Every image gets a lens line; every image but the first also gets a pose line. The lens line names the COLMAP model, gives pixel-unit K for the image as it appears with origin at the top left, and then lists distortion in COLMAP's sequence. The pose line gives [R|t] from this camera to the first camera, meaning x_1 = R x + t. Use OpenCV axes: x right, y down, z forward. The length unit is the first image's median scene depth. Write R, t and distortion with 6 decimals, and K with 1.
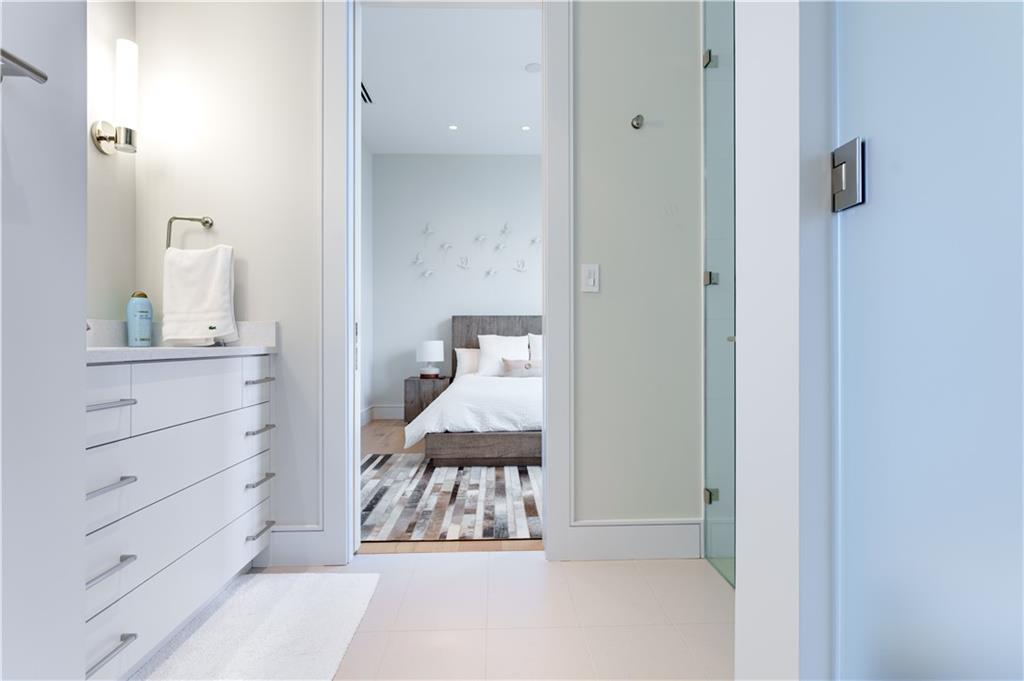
lens RADIAL K [[534.0, 0, 510.4], [0, 534.0, 343.5], [0, 0, 1]] dist [-0.002828, -0.000391]
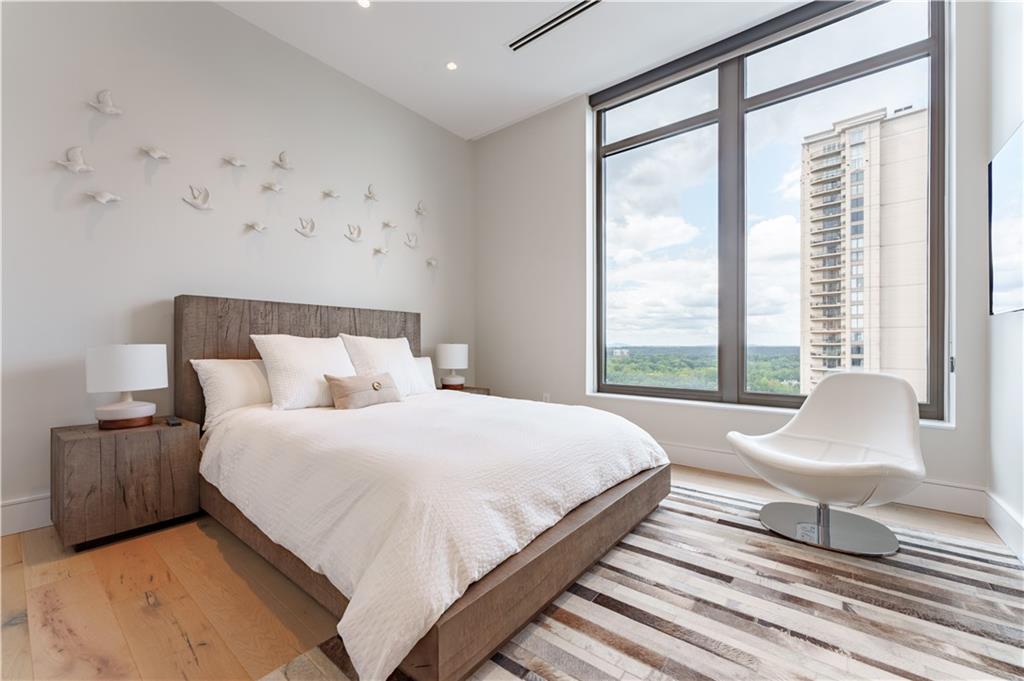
lens RADIAL K [[411.8, 0, 518.3], [0, 411.8, 346.5], [0, 0, 1]] dist [0.001966, -0.000212]
pose [[0.635596, 0.000207, 0.772022, -0.211432], [0.001118, 0.999999, -0.001190, -0.002526], [-0.772021, 0.001620, 0.635595, 0.517400]]
